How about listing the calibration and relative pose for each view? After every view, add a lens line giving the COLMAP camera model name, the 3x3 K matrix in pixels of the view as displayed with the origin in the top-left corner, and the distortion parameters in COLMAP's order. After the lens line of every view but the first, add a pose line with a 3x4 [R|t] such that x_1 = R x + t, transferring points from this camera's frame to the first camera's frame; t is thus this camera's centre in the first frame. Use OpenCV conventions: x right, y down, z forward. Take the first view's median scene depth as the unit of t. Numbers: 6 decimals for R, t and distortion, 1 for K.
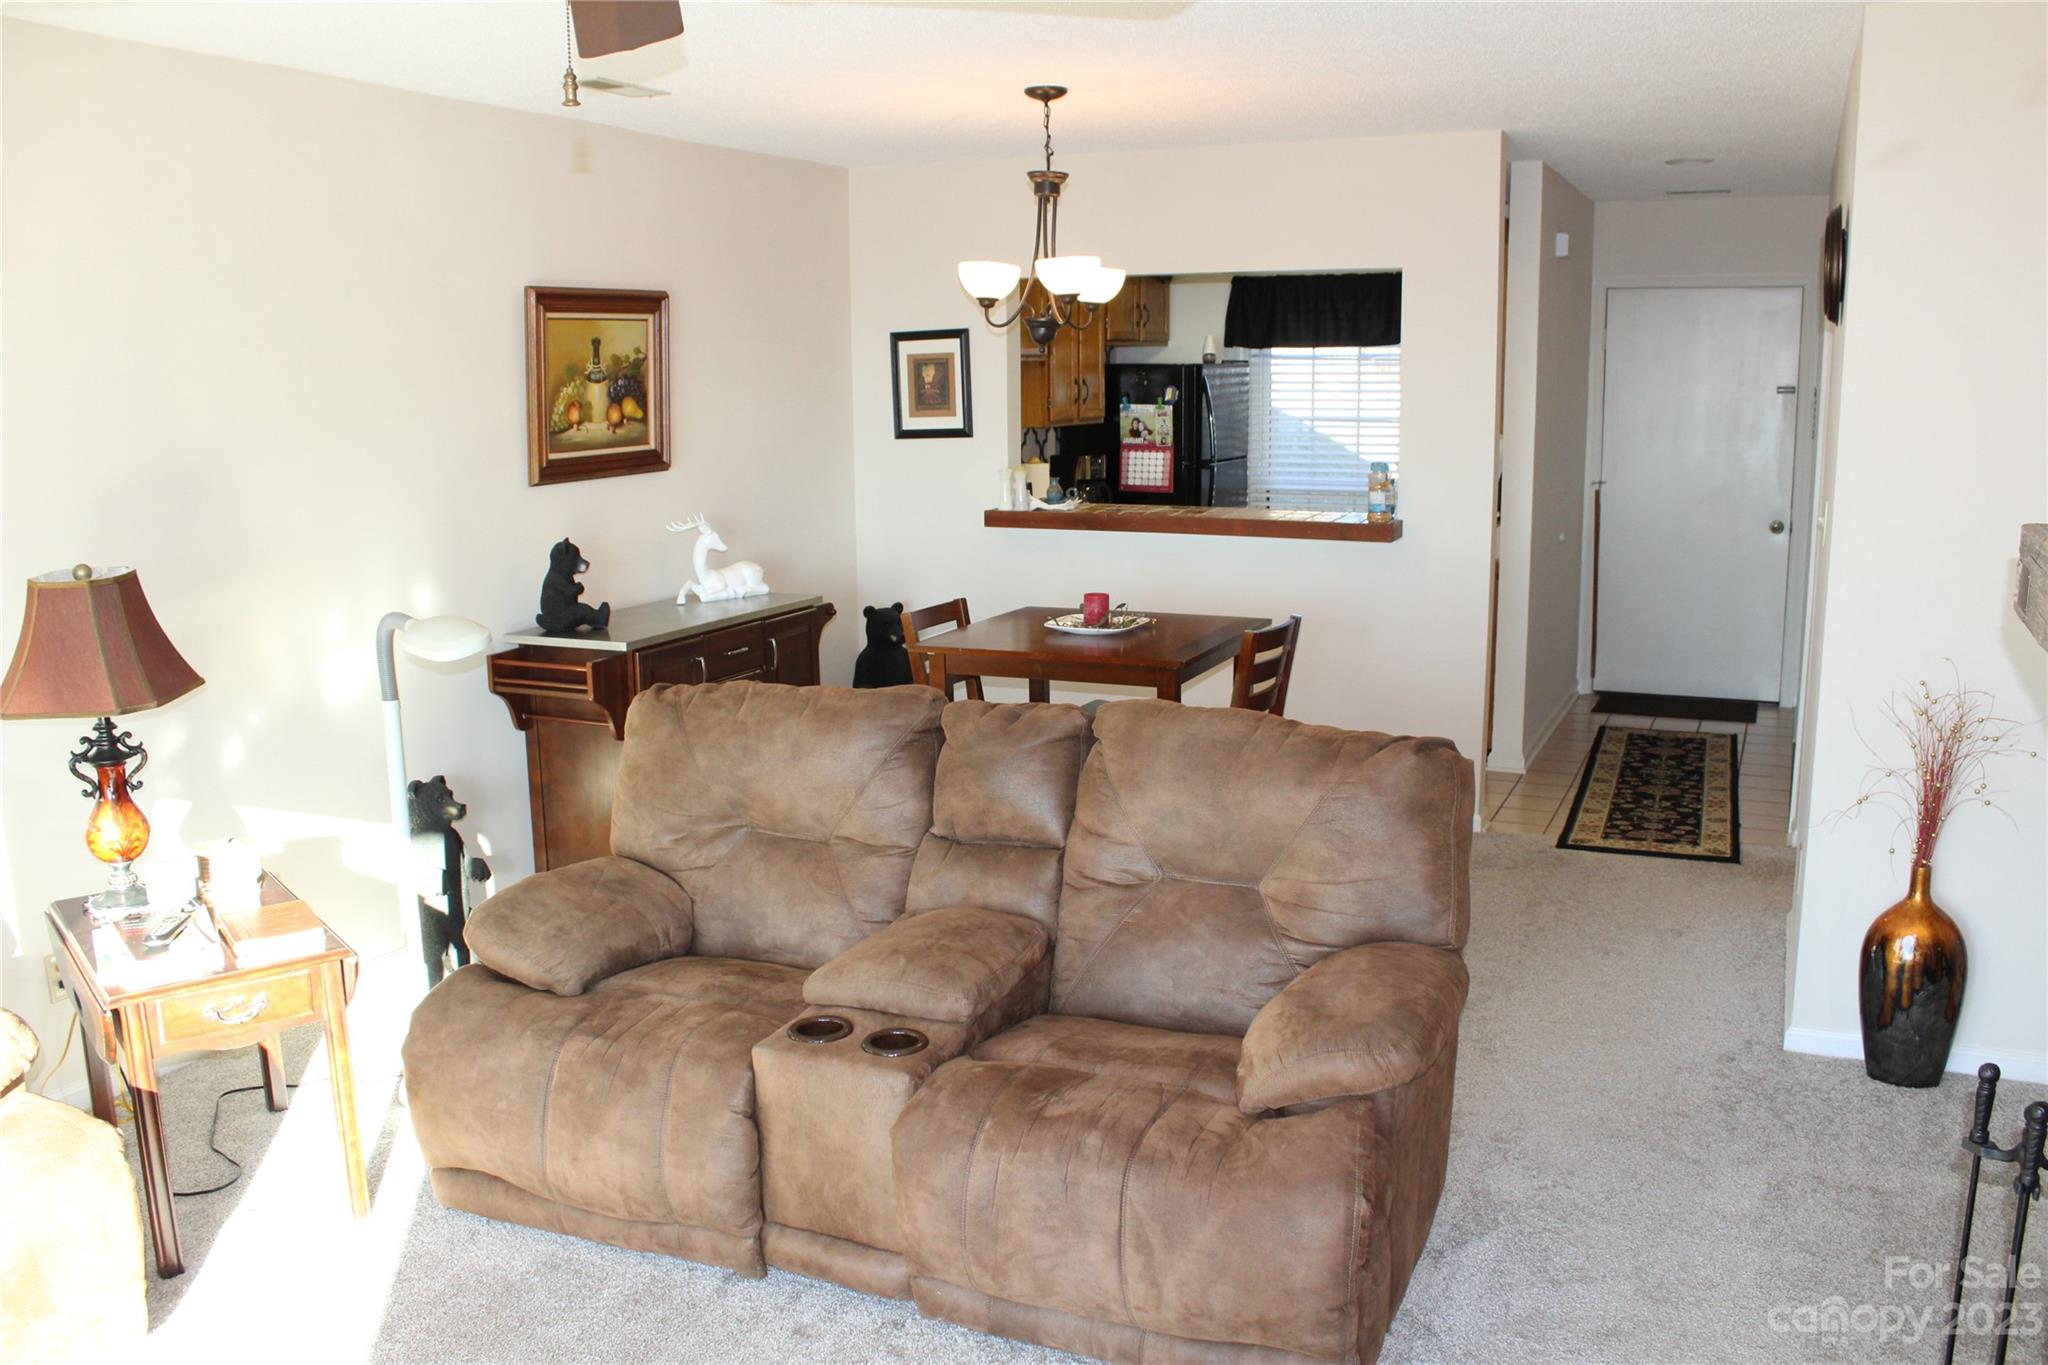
lens RADIAL K [[1701.4, 0, 1036.2], [0, 1701.4, 685.6], [0, 0, 1]] dist [-0.166500, 0.152336]
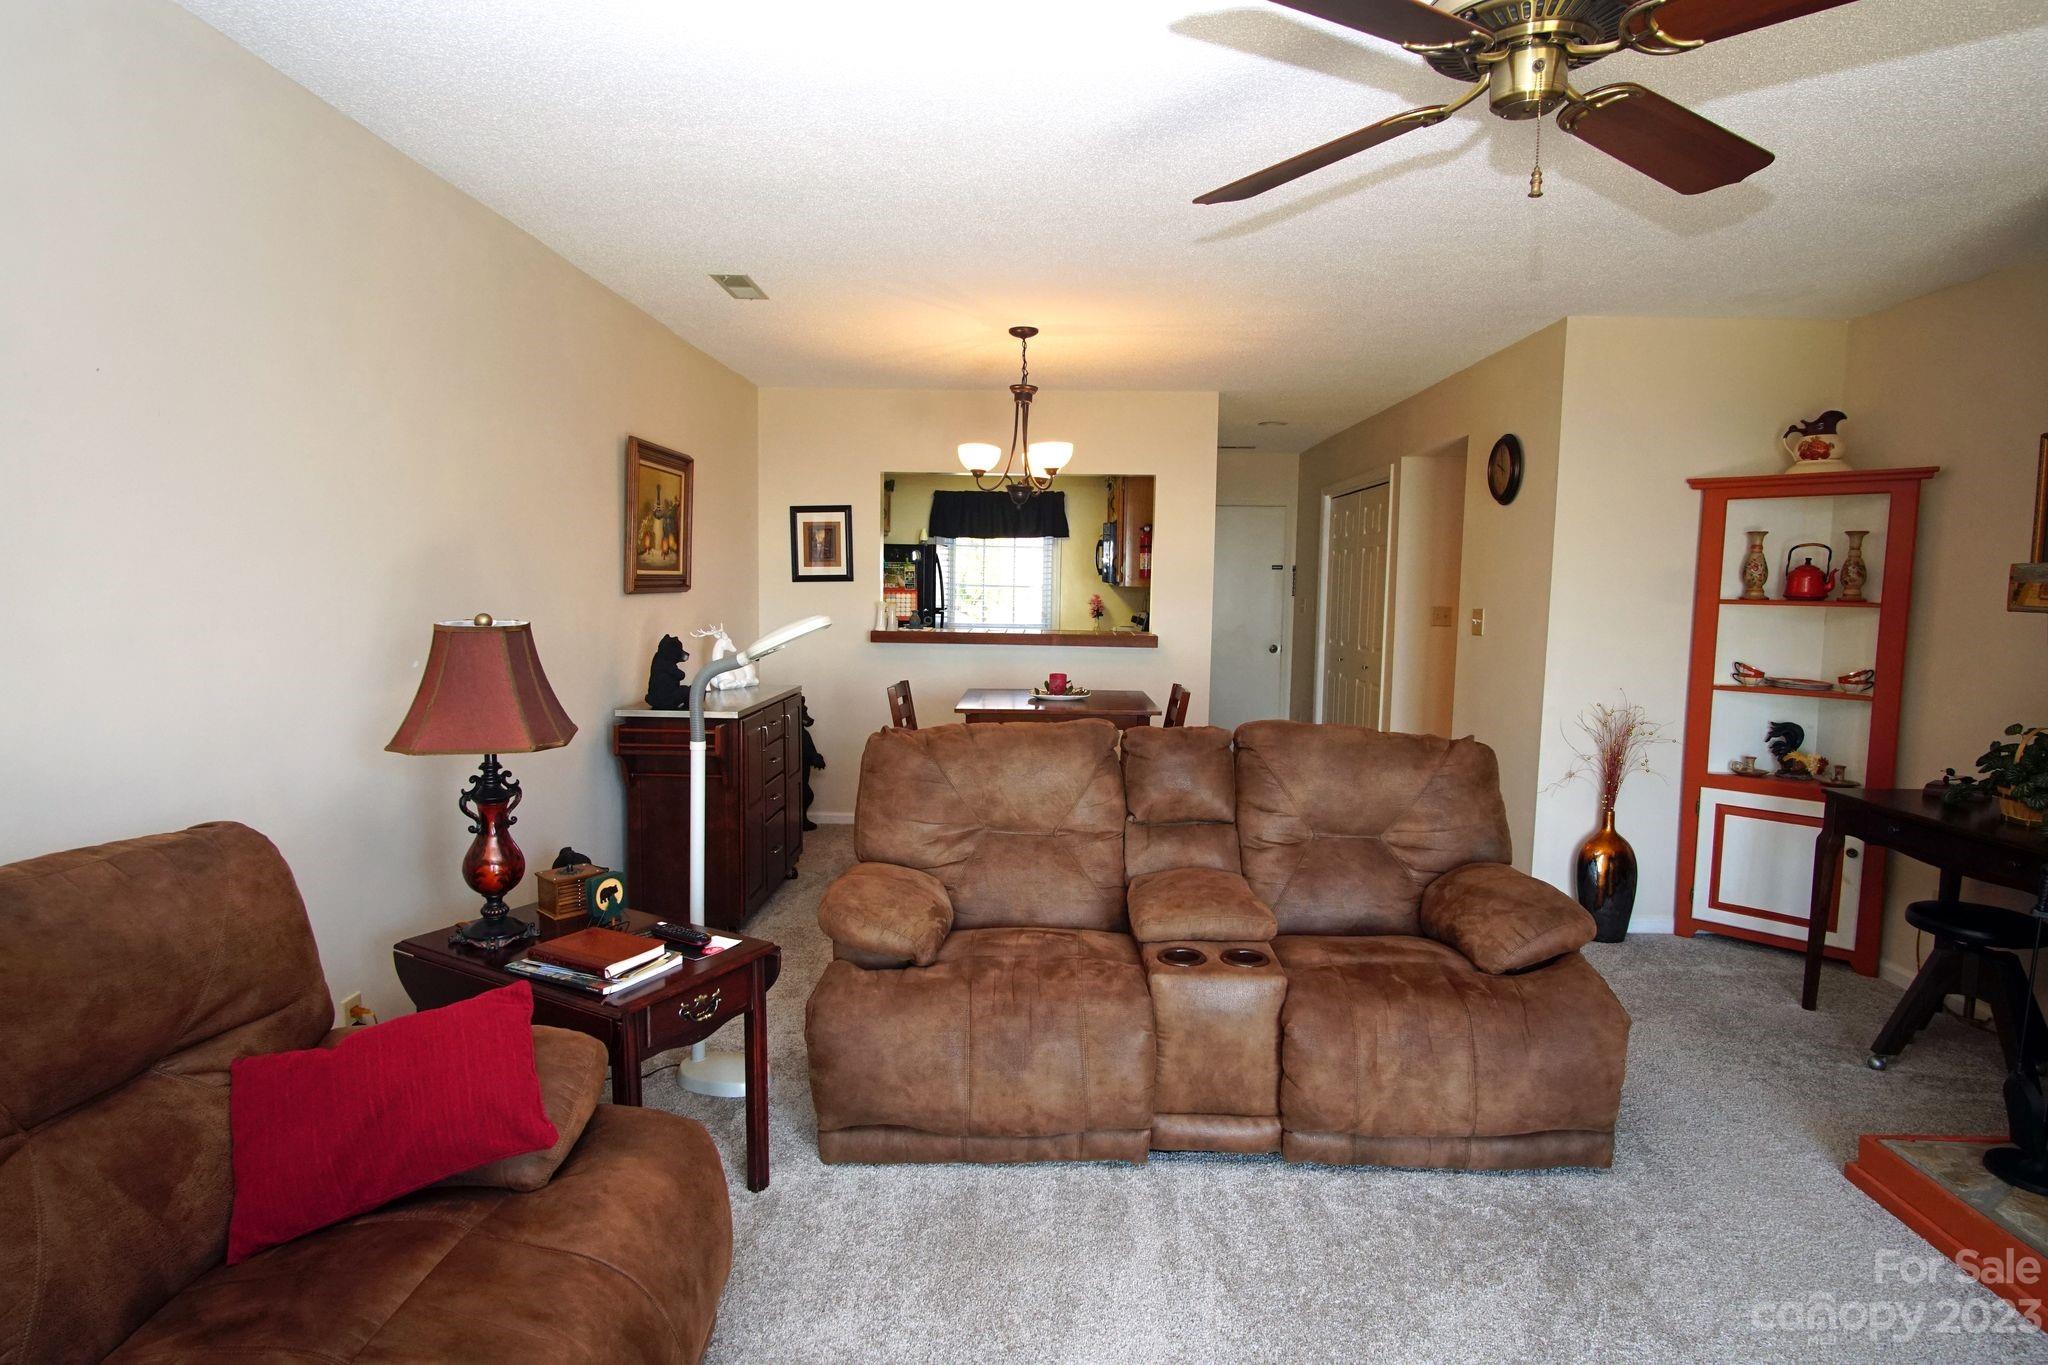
lens RADIAL K [[1094.7, 0, 1018.8], [0, 1094.7, 689.9], [0, 0, 1]] dist [-0.036250, 0.011053]
pose [[0.921947, -0.014768, 0.387035, -0.296997], [0.049181, 0.995648, -0.079162, 0.027686], [-0.384181, 0.092018, 0.918661, 0.117474]]
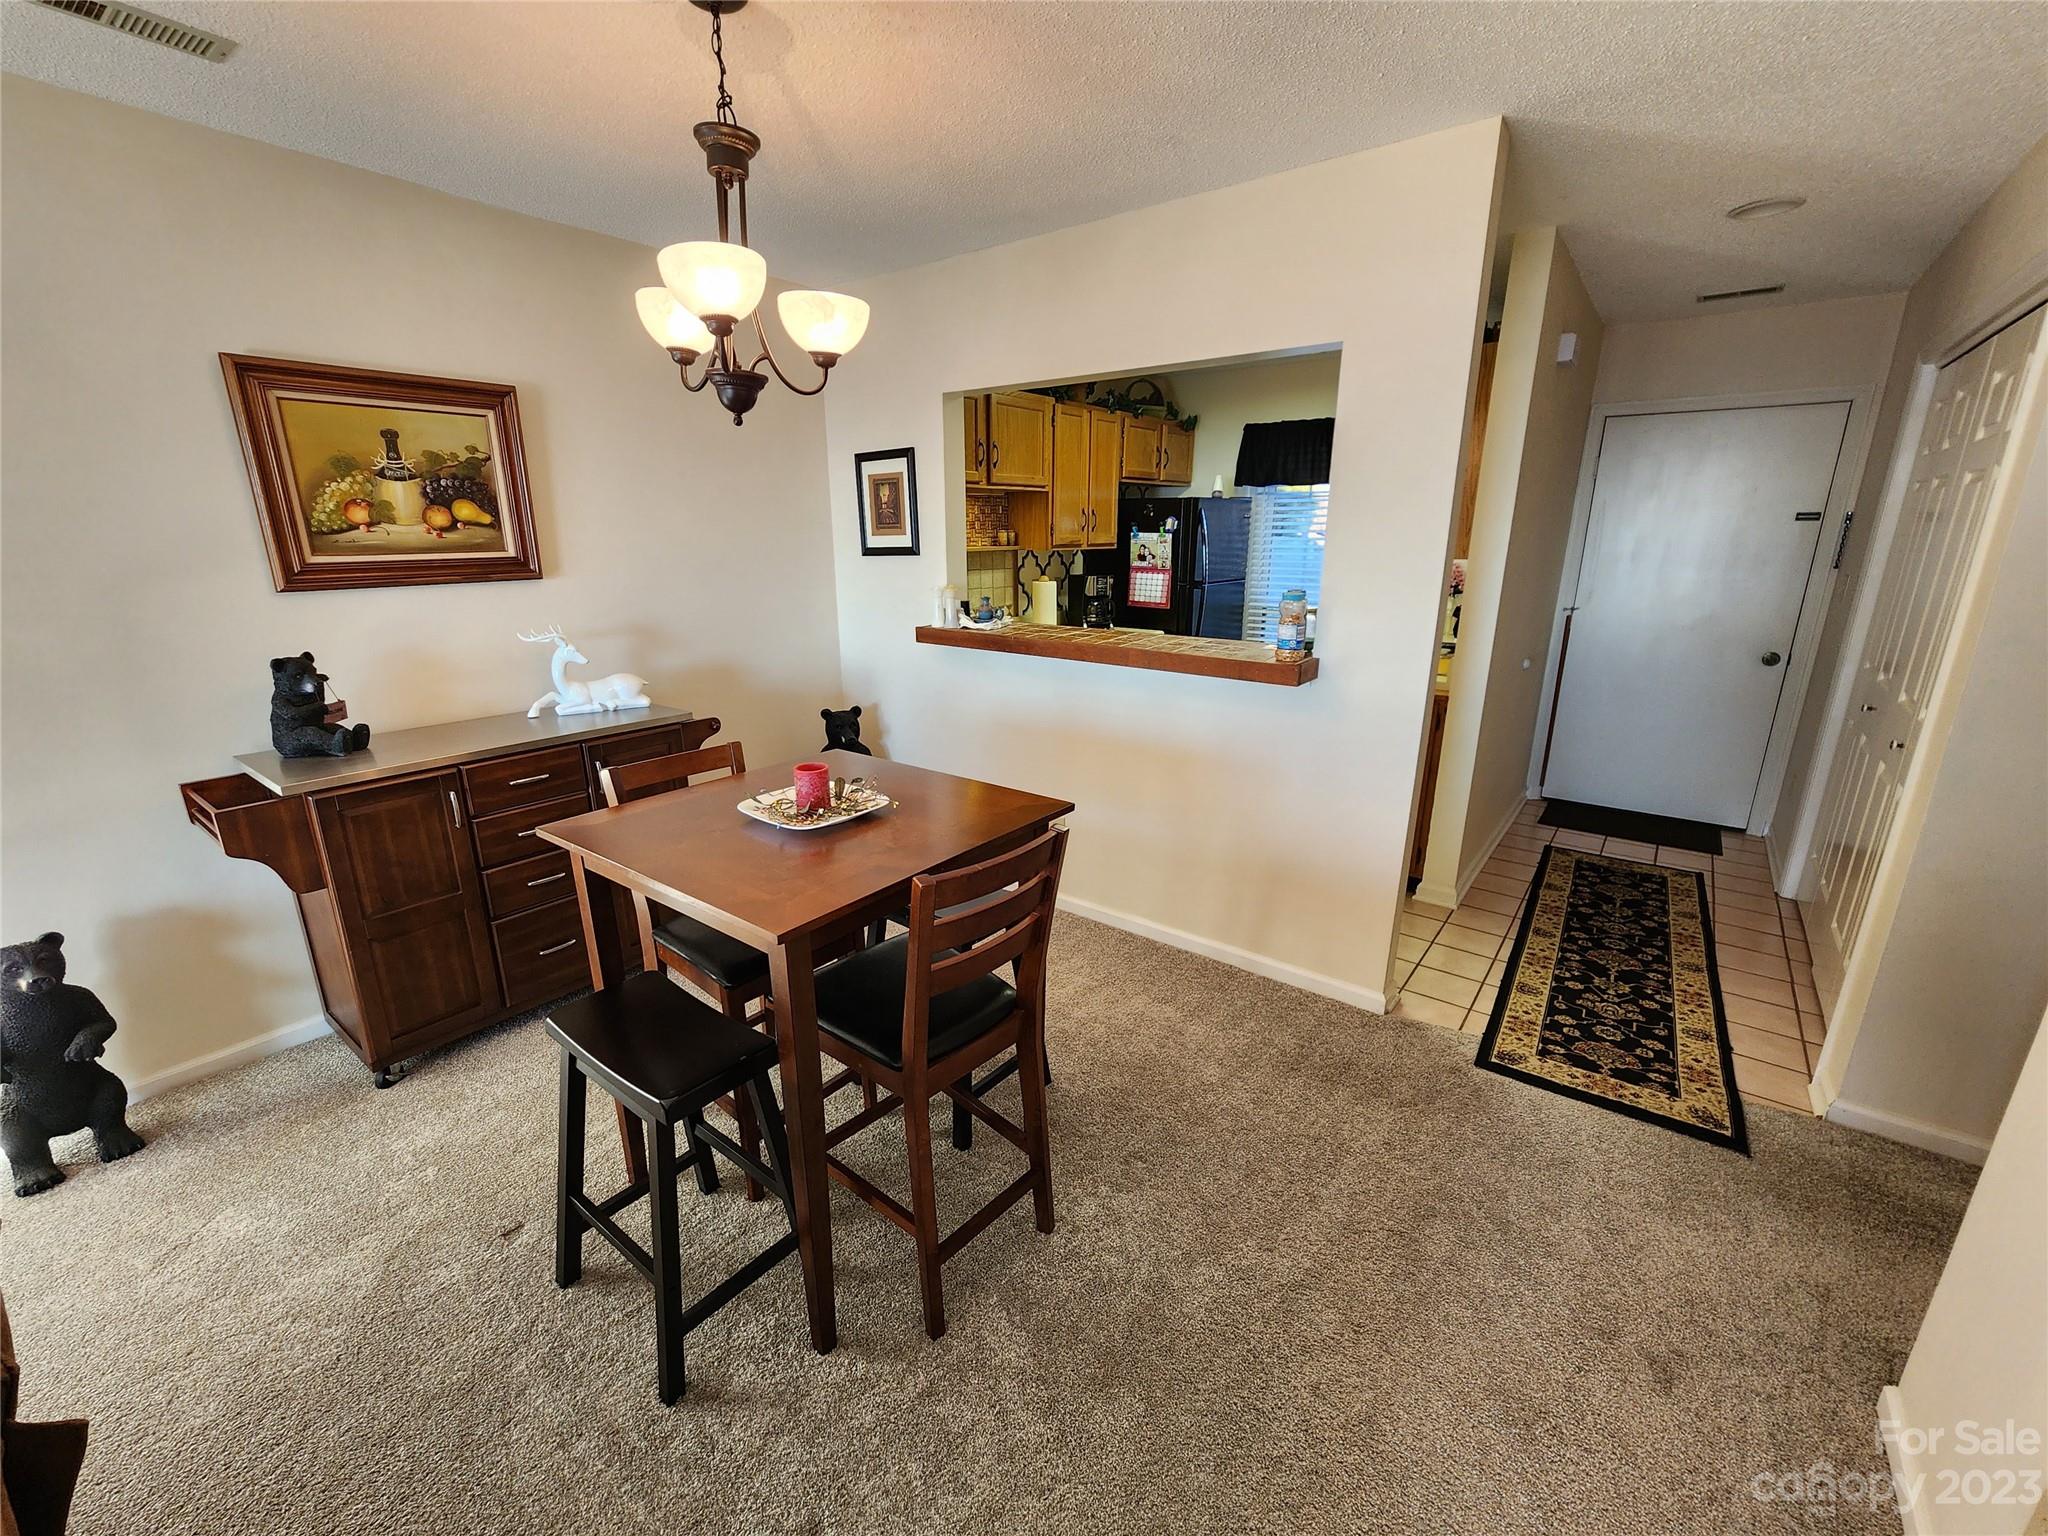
lens RADIAL K [[843.4, 0, 1026.0], [0, 843.4, 774.4], [0, 0, 1]] dist [-0.001418, -0.000292]
pose [[0.973886, 0.074036, -0.214627, 0.168080], [-0.052263, 0.993055, 0.105409, -0.076959], [0.220940, -0.091439, 0.970991, 0.542090]]
